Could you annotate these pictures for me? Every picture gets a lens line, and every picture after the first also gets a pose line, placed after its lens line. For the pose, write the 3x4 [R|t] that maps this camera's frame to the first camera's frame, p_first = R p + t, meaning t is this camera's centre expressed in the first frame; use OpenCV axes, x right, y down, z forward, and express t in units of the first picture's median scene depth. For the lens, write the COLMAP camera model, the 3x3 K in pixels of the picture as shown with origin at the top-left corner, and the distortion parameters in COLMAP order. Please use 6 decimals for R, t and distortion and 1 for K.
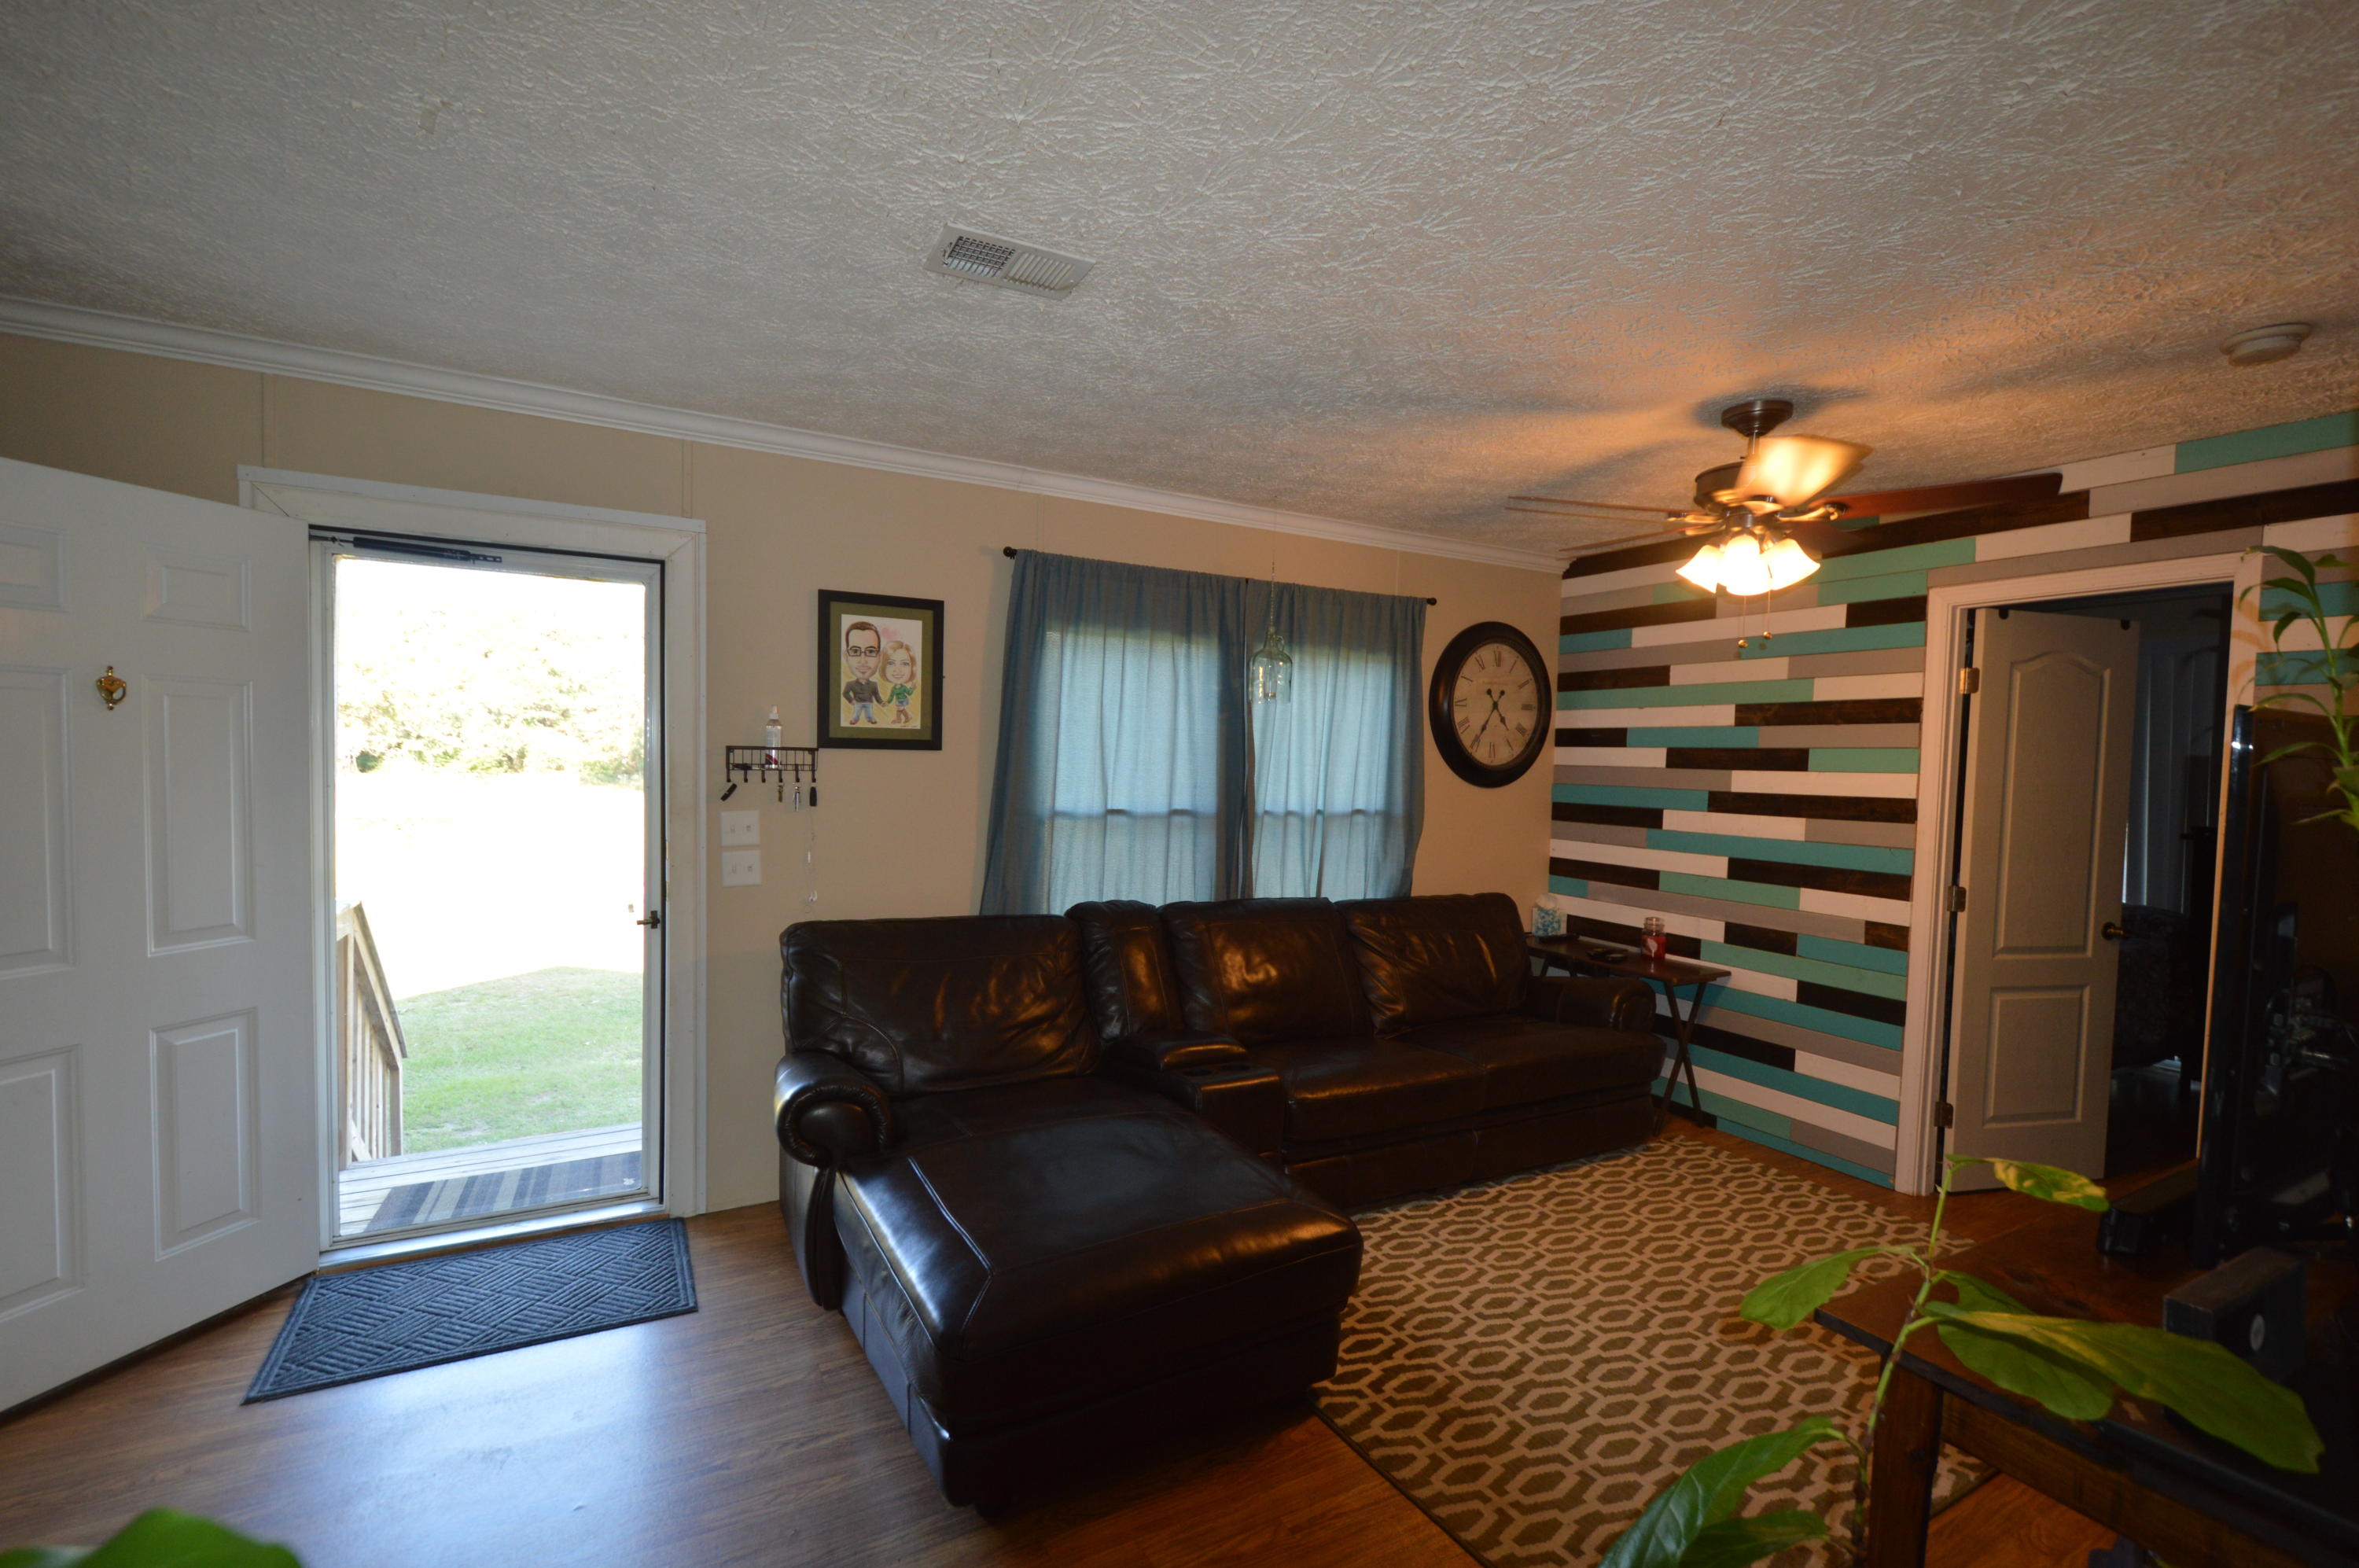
lens RADIAL K [[1044.9, 0, 1182.8], [0, 1044.9, 800.3], [0, 0, 1]] dist [0.003201, -0.004752]
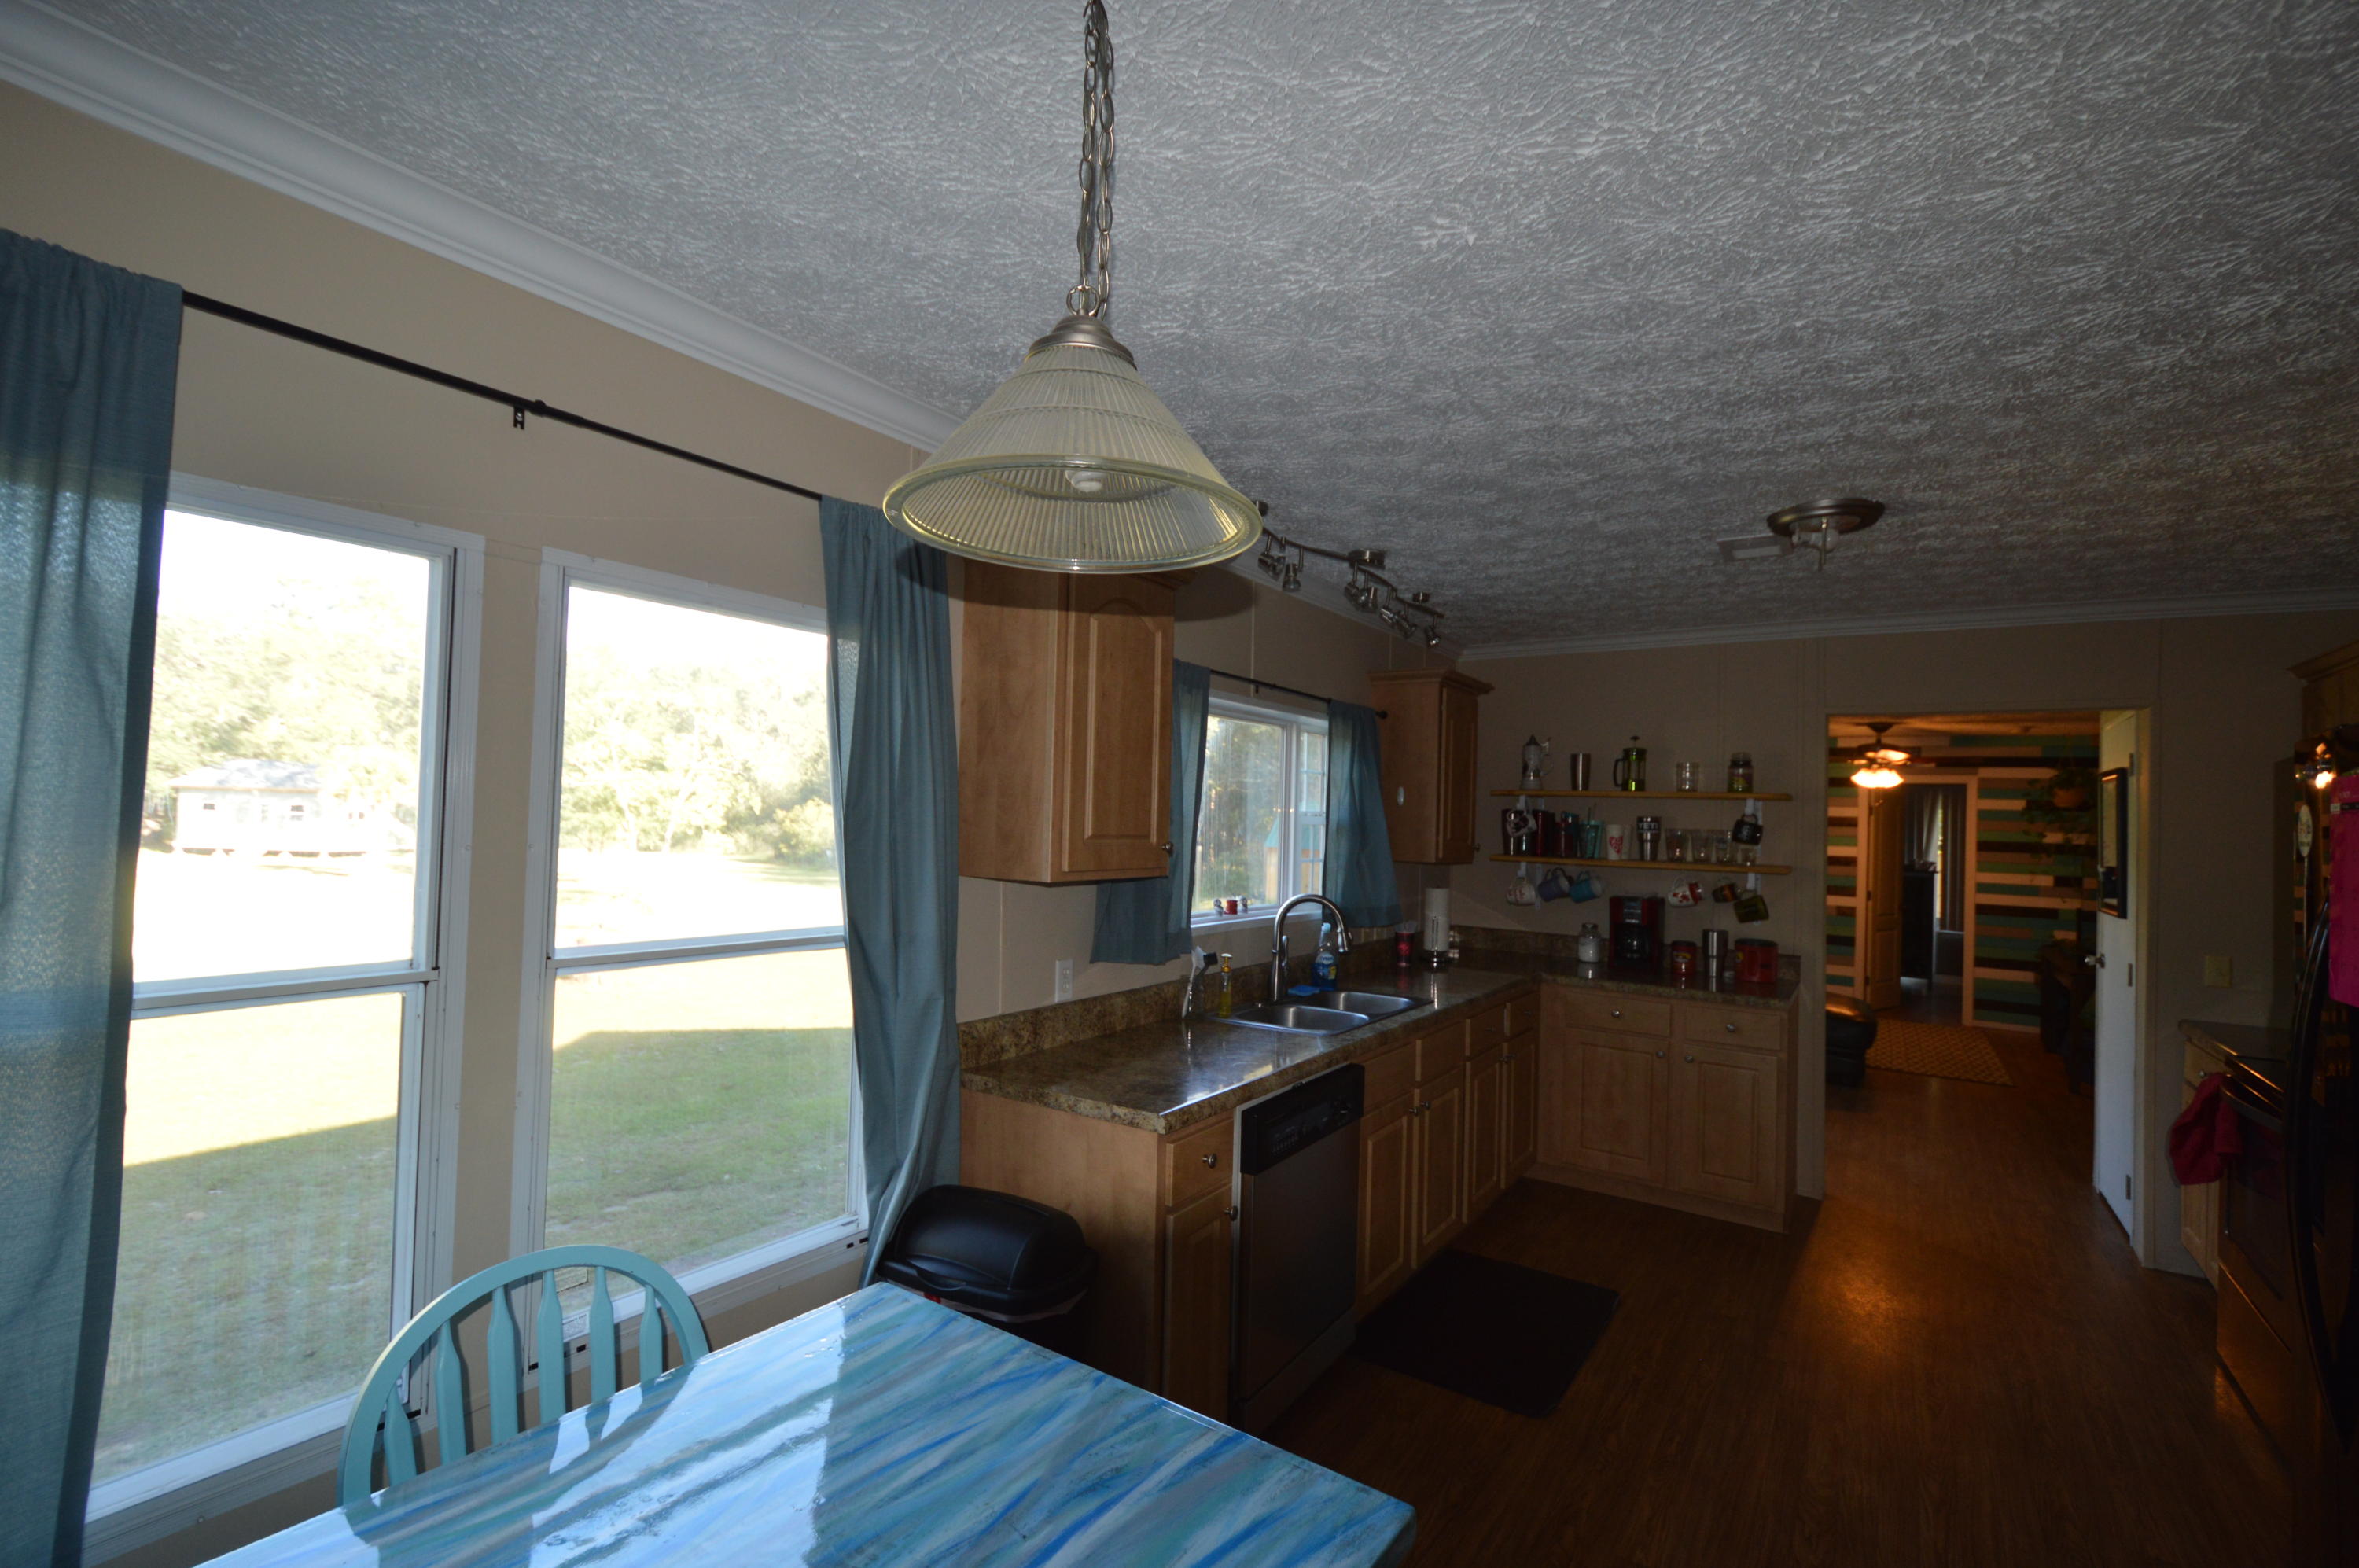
lens RADIAL K [[1044.9, 0, 1193.5], [0, 1044.9, 794.4], [0, 0, 1]] dist [0.003201, -0.004752]
pose [[0.889474, 0.014281, 0.456763, -1.922666], [0.006784, 0.998989, -0.044444, -0.051663], [-0.456936, 0.042631, 0.888477, -0.537385]]
